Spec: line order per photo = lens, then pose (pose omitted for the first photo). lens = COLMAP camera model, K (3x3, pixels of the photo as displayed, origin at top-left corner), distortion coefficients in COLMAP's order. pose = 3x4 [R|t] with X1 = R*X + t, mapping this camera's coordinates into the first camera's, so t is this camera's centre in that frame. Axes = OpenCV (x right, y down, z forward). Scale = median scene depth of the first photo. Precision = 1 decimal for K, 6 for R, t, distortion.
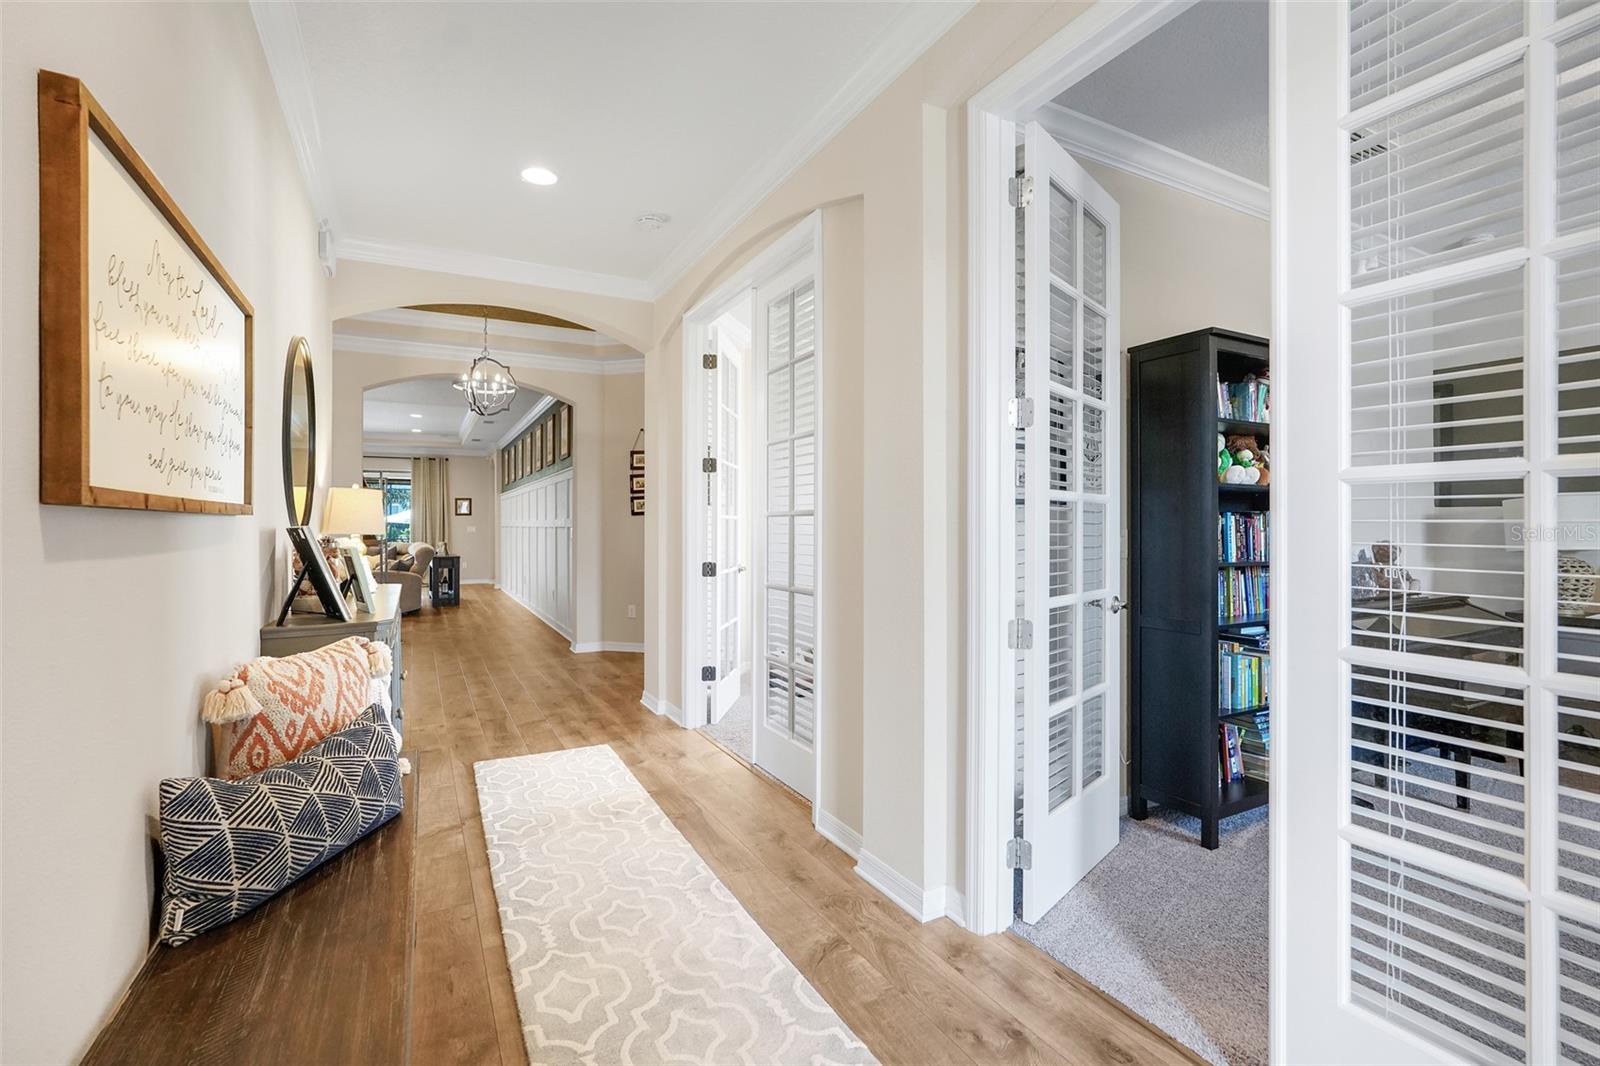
lens RADIAL K [[710.7, 0, 795.7], [0, 710.7, 531.8], [0, 0, 1]] dist [-0.012830, 0.004648]
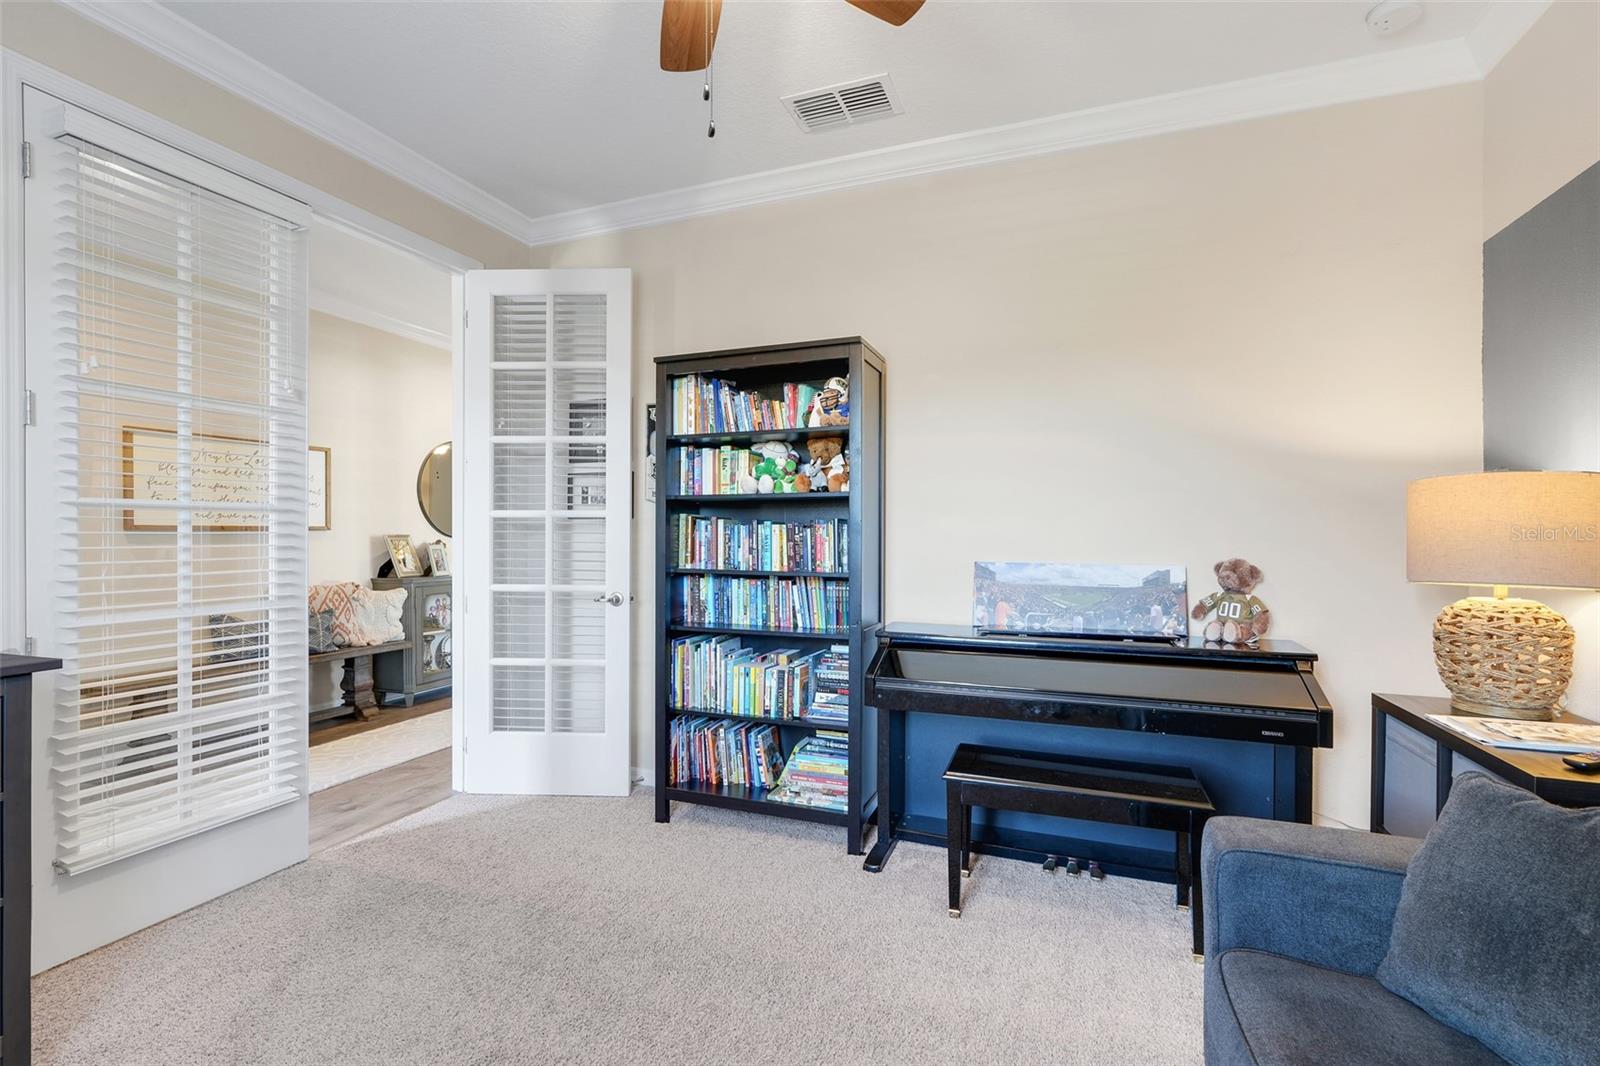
lens RADIAL K [[710.7, 0, 797.7], [0, 710.7, 533.1], [0, 0, 1]] dist [-0.012830, 0.004648]
pose [[0.661602, 0.001591, -0.749854, 1.943082], [-0.006798, 0.999969, -0.003876, -0.010674], [0.749825, 0.007662, 0.661592, 0.505577]]
